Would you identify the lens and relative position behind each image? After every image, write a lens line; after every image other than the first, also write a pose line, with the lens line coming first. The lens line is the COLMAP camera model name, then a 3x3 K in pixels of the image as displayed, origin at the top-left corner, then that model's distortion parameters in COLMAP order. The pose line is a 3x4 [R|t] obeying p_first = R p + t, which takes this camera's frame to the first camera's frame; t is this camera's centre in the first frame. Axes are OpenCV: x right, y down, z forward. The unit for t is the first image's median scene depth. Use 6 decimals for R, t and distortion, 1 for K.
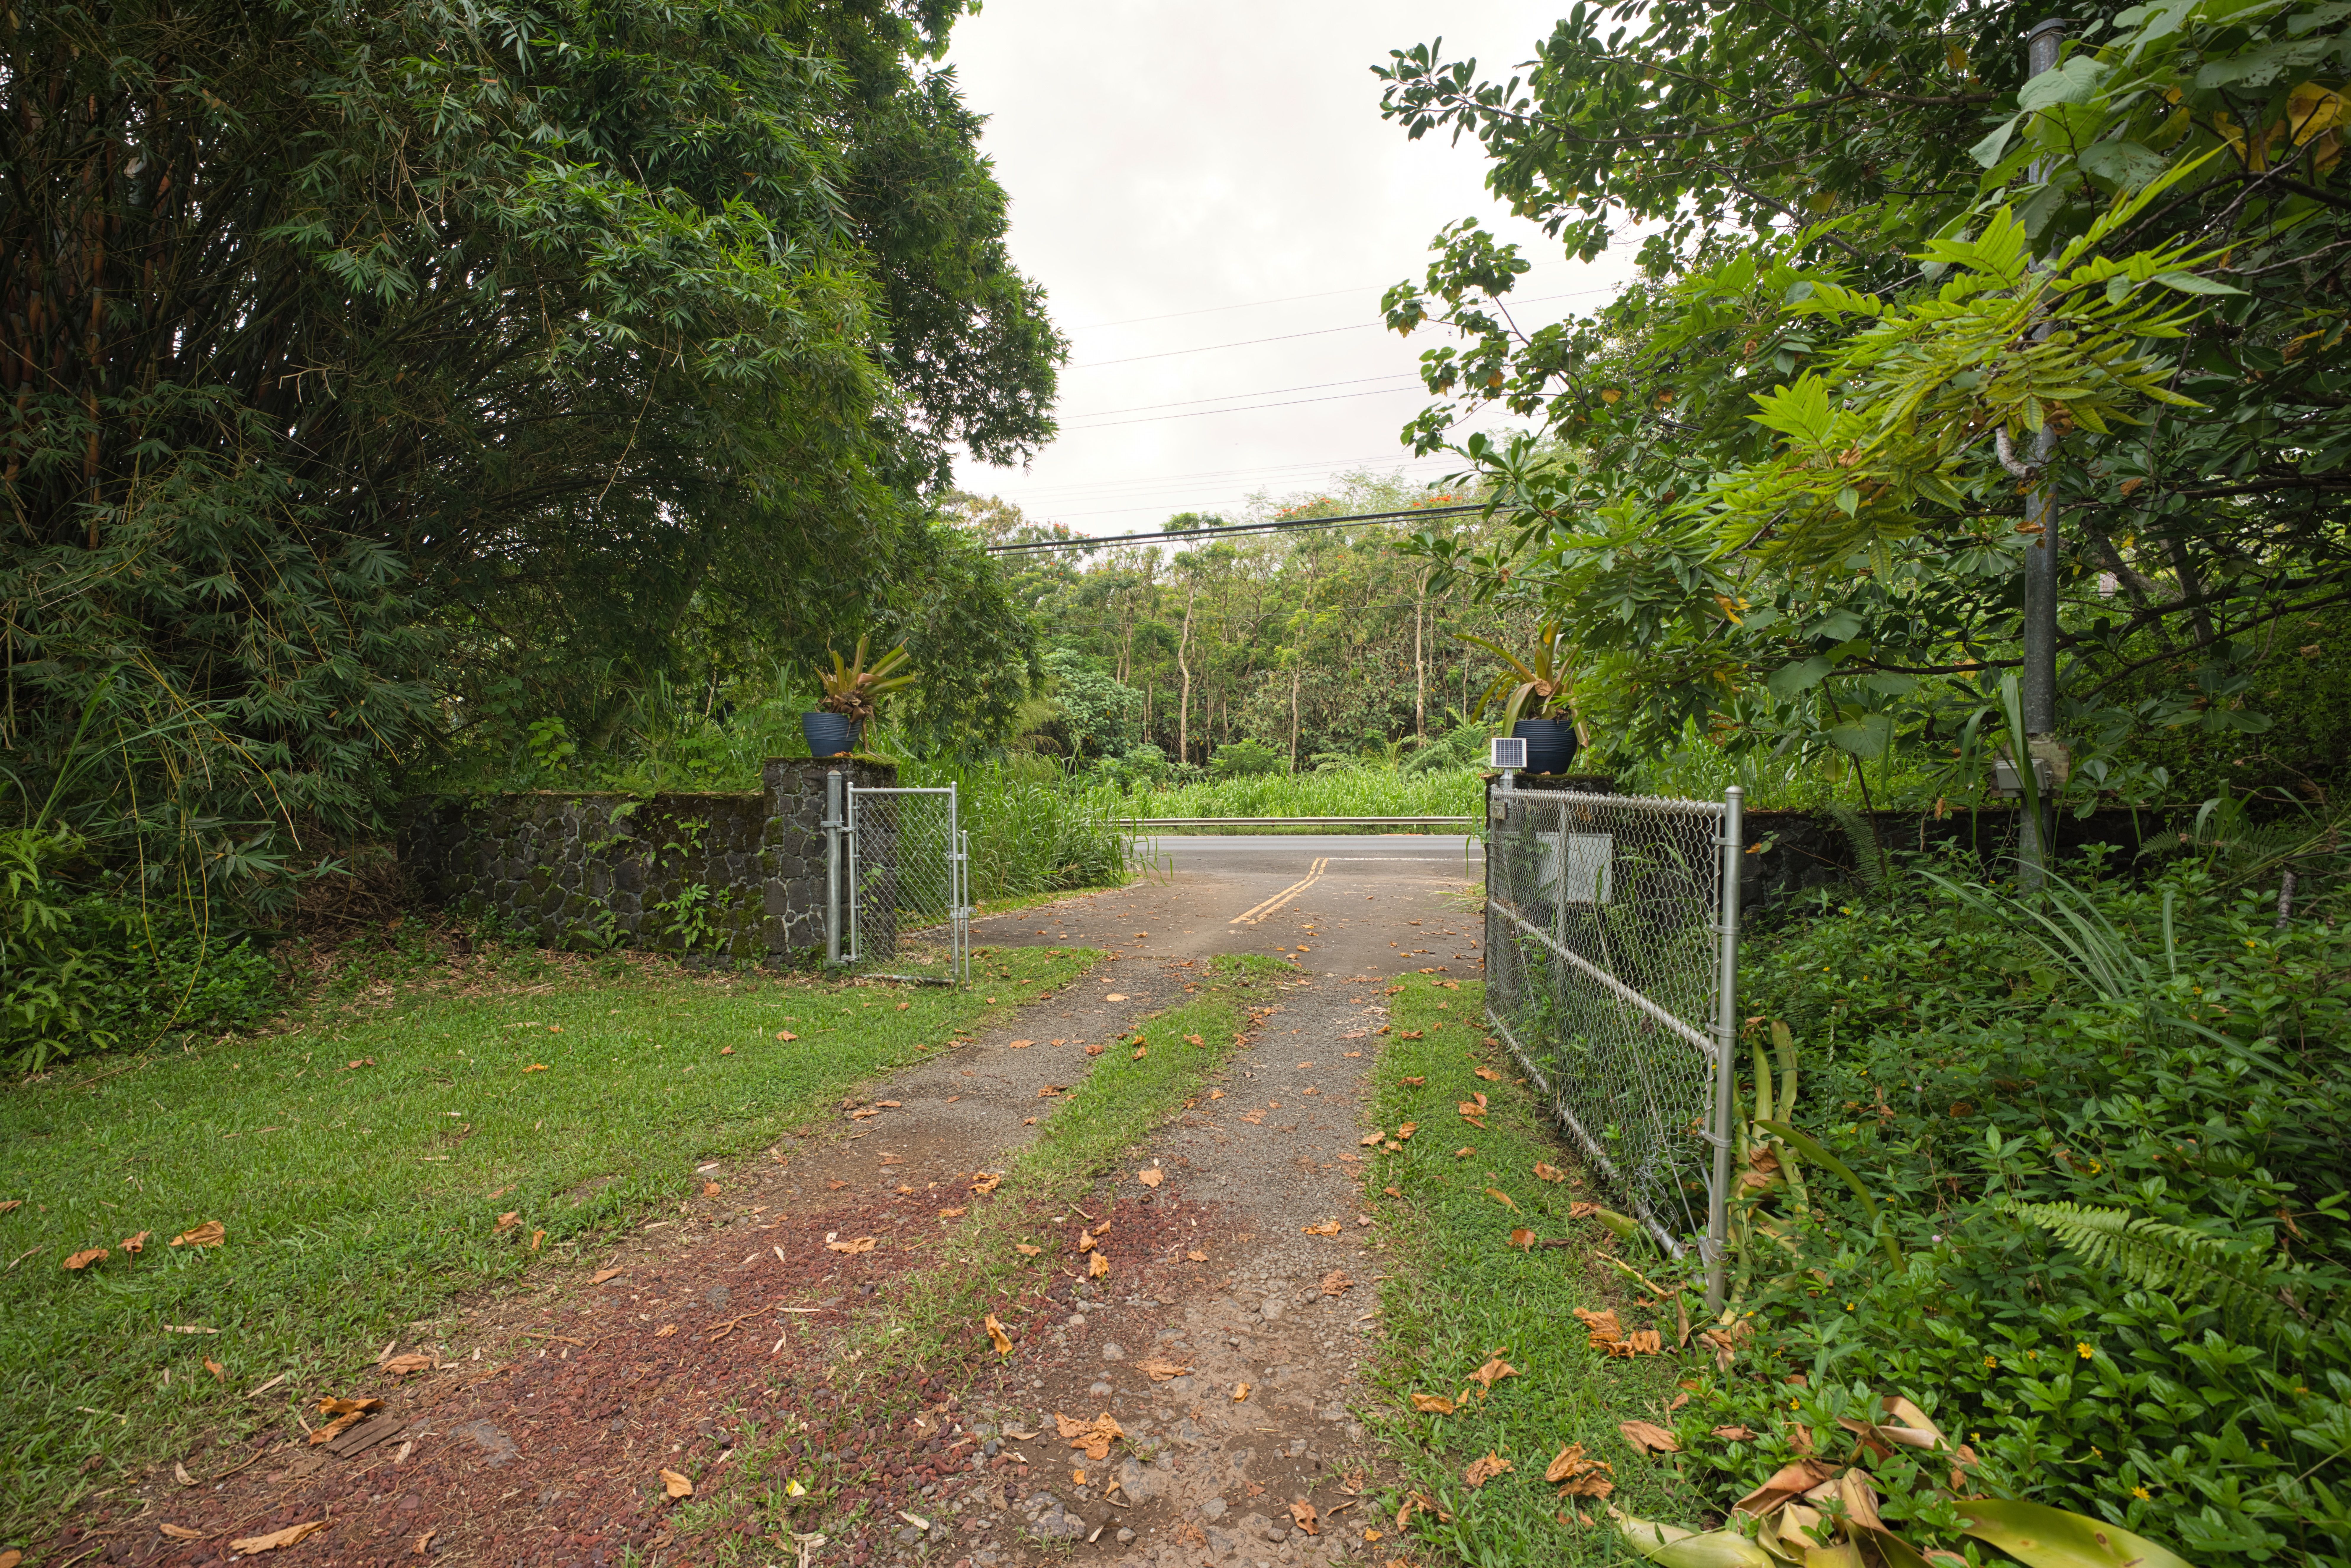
lens RADIAL K [[960.0, 0, 1164.6], [0, 960.0, 786.8], [0, 0, 1]] dist [-0.012934, 0.000091]
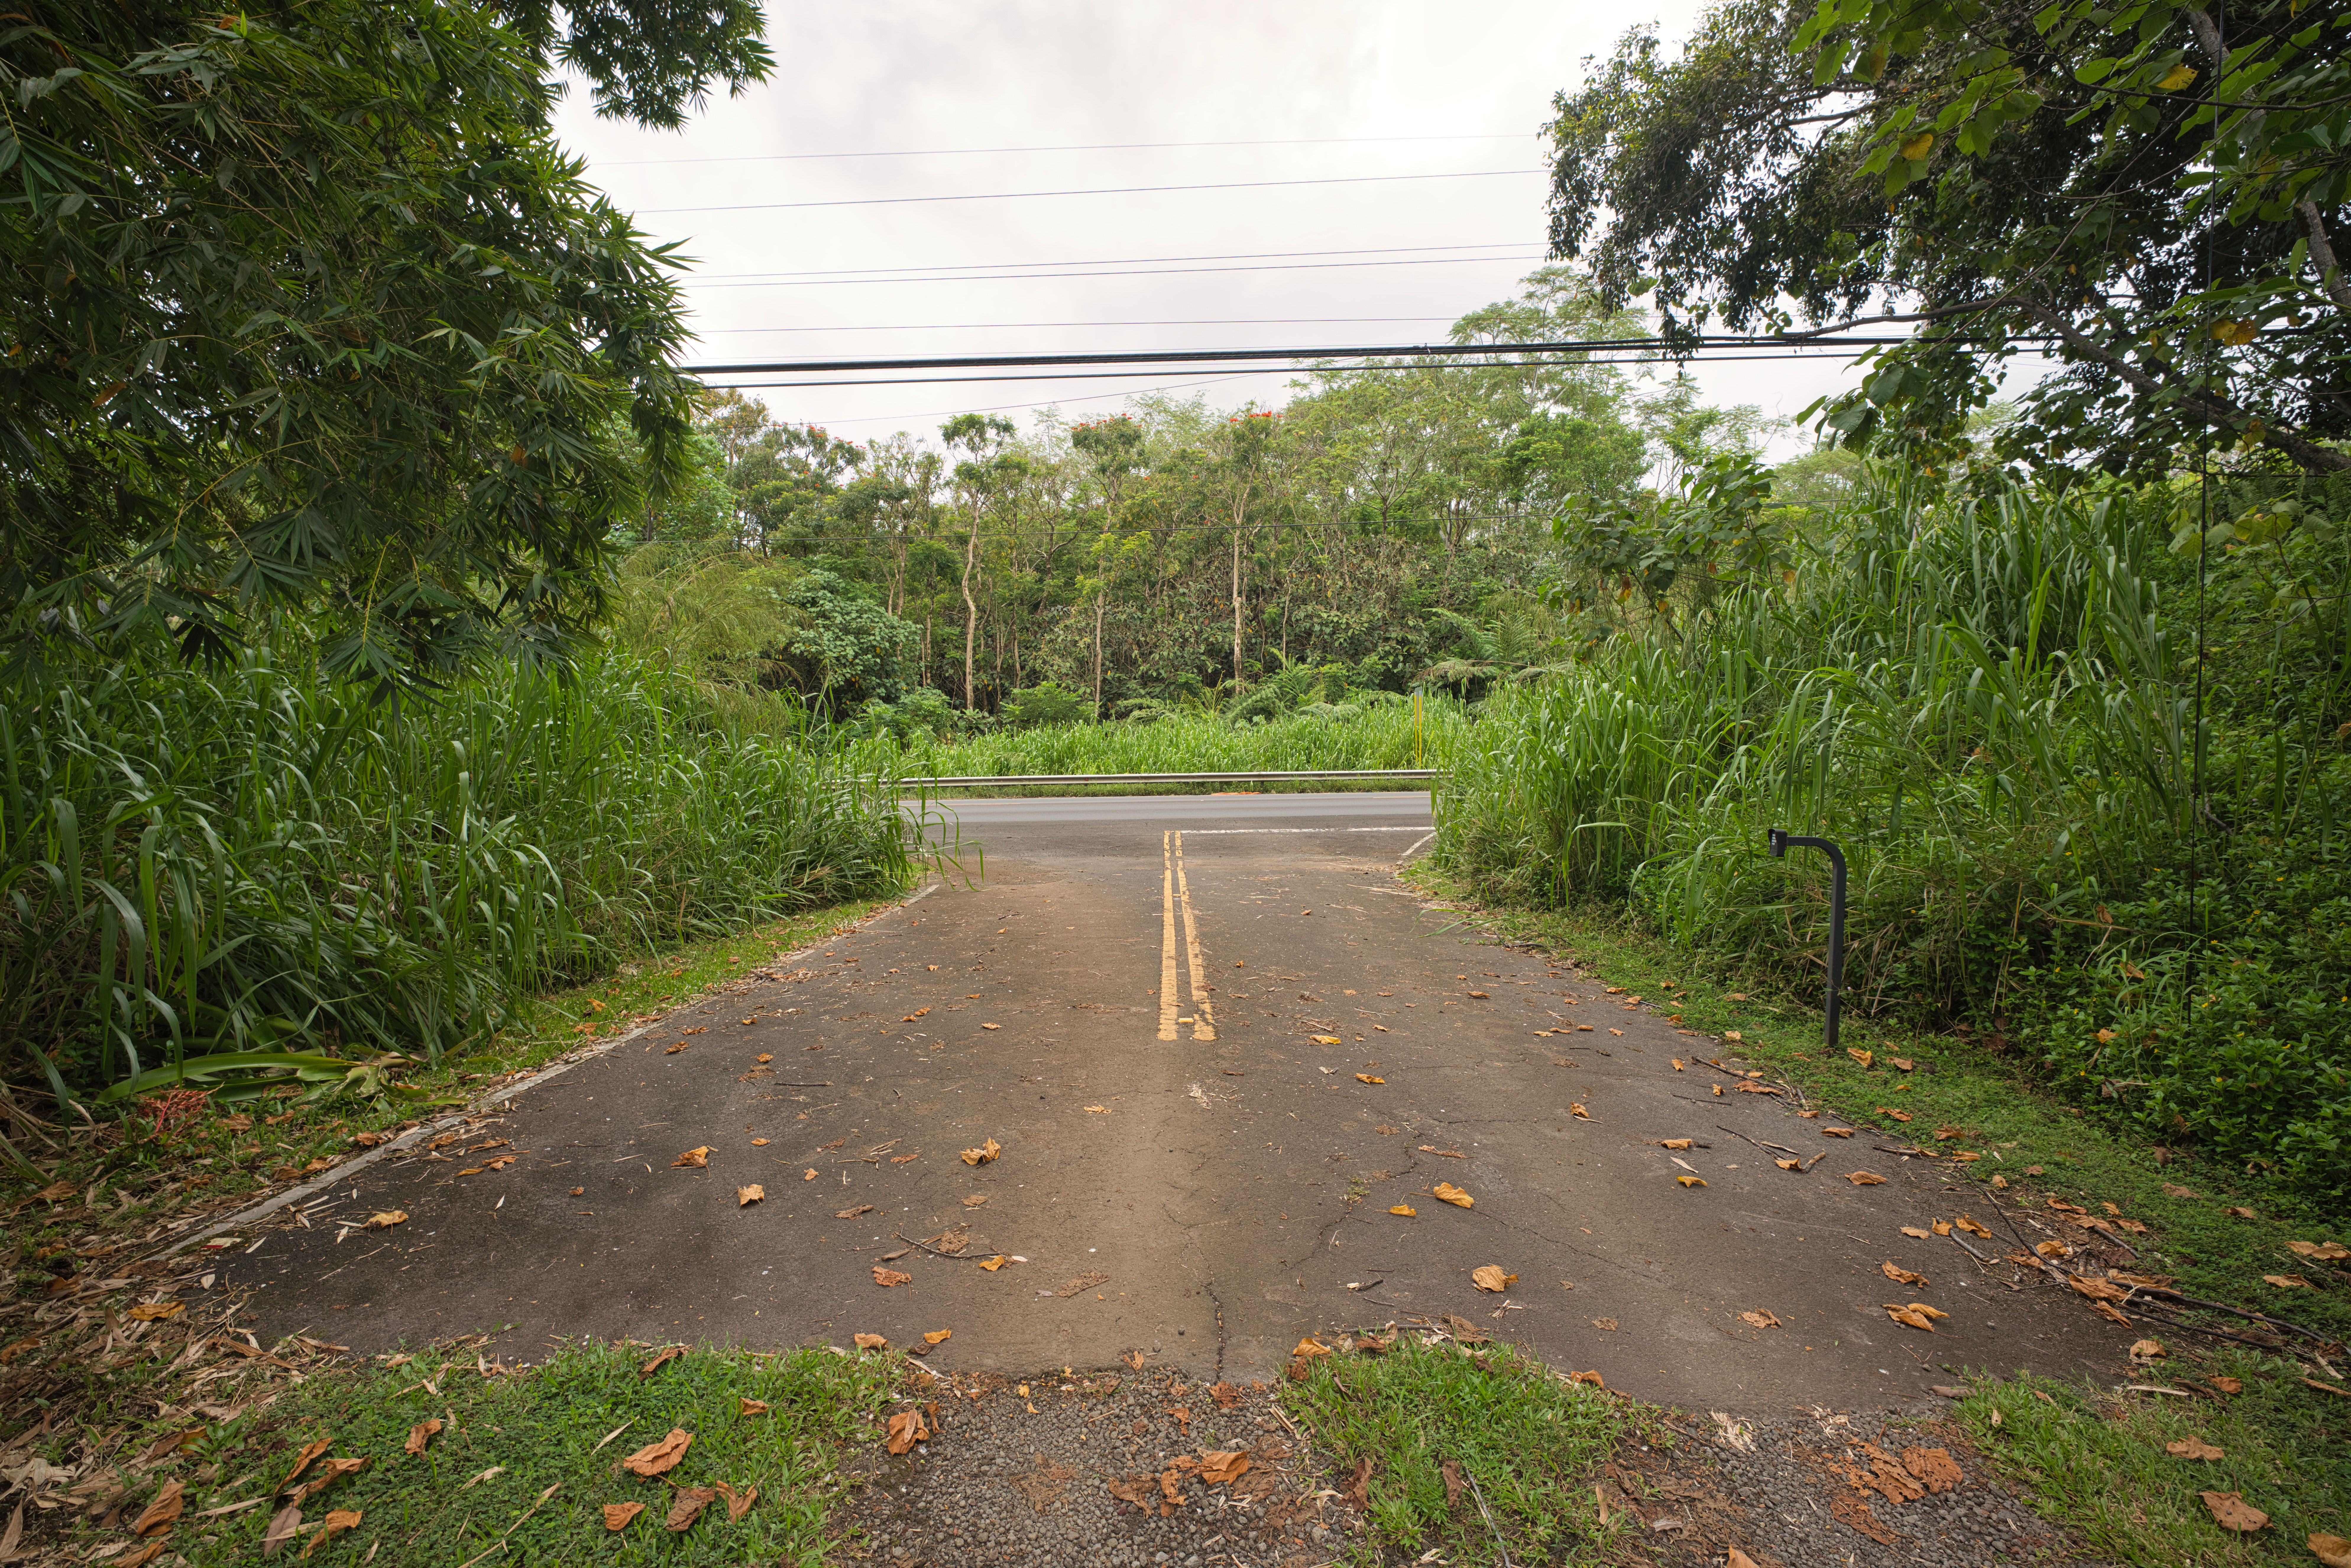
lens RADIAL K [[960.0, 0, 1164.3], [0, 960.0, 784.5], [0, 0, 1]] dist [-0.012934, 0.000091]
pose [[0.973726, -0.014074, 0.227286, -0.007681], [0.002763, 0.998745, 0.050004, -0.000833], [-0.227704, -0.048062, 0.972543, 0.129533]]
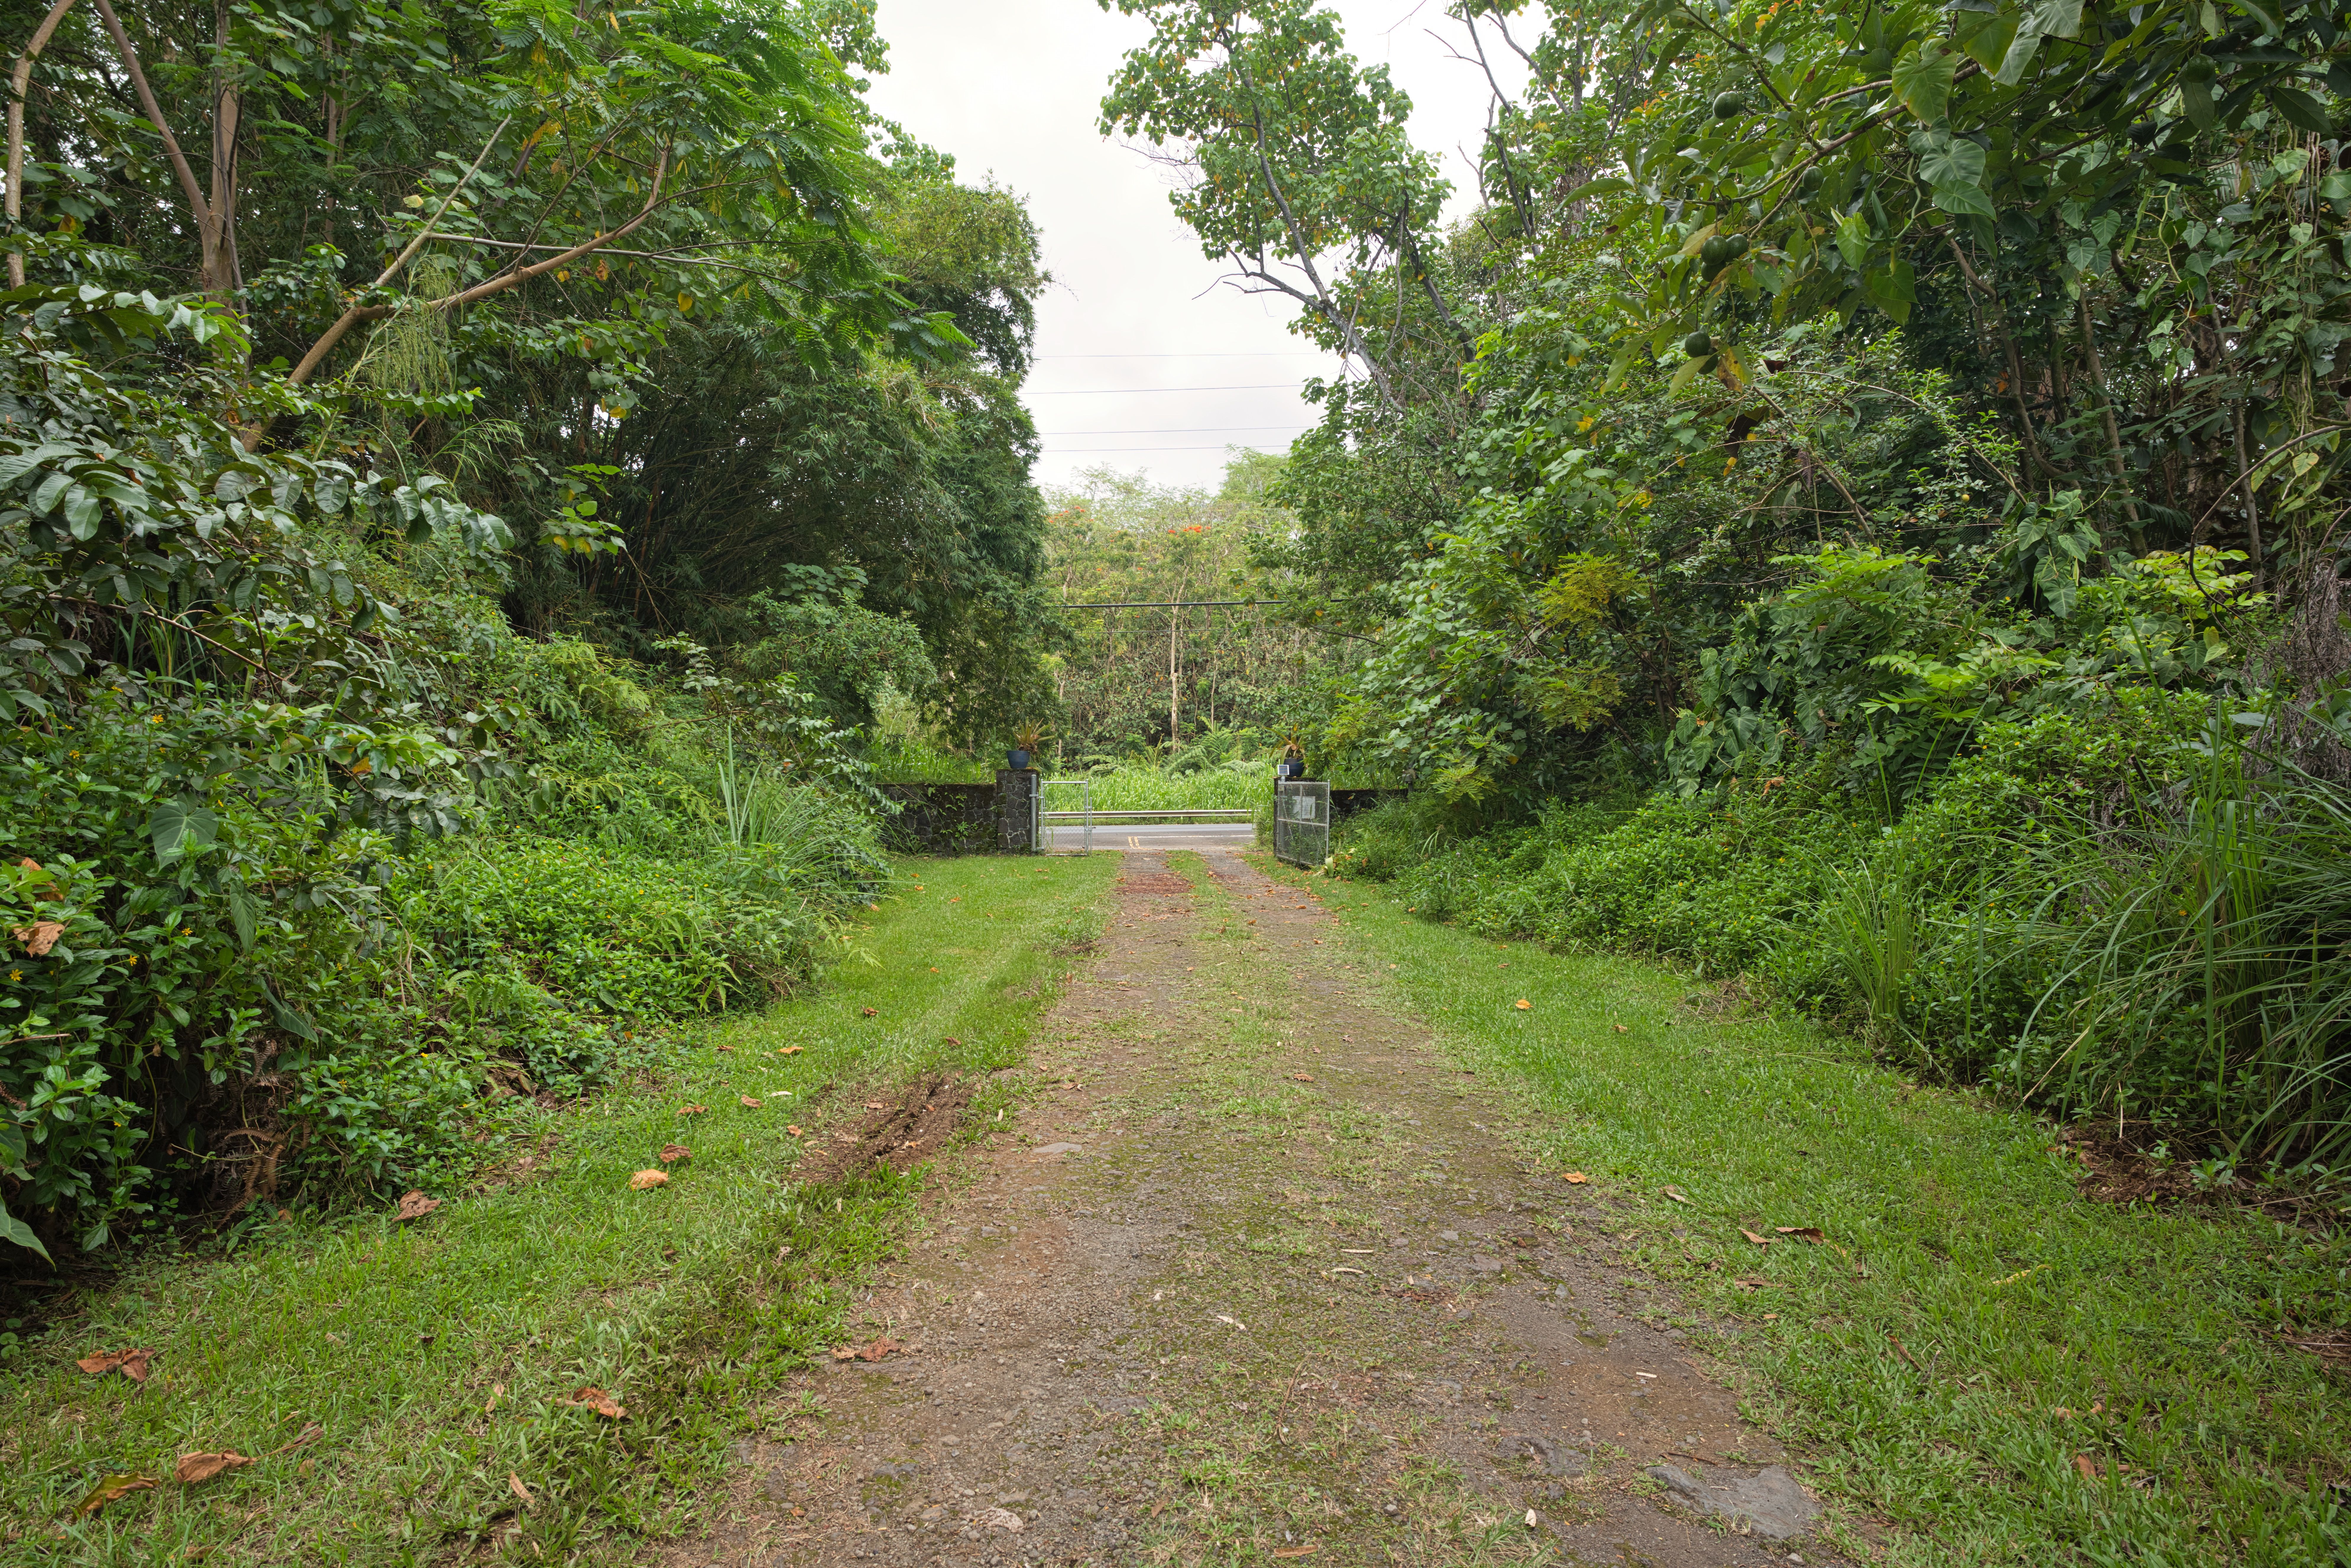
lens RADIAL K [[1199.8, 0, 1178.7], [0, 1199.8, 785.1], [0, 0, 1]] dist [-0.000770, -0.000079]
pose [[0.955075, 0.002410, 0.296356, -0.137951], [-0.001470, 0.999993, -0.003394, 0.003245], [-0.296362, 0.002805, 0.955072, -0.321735]]
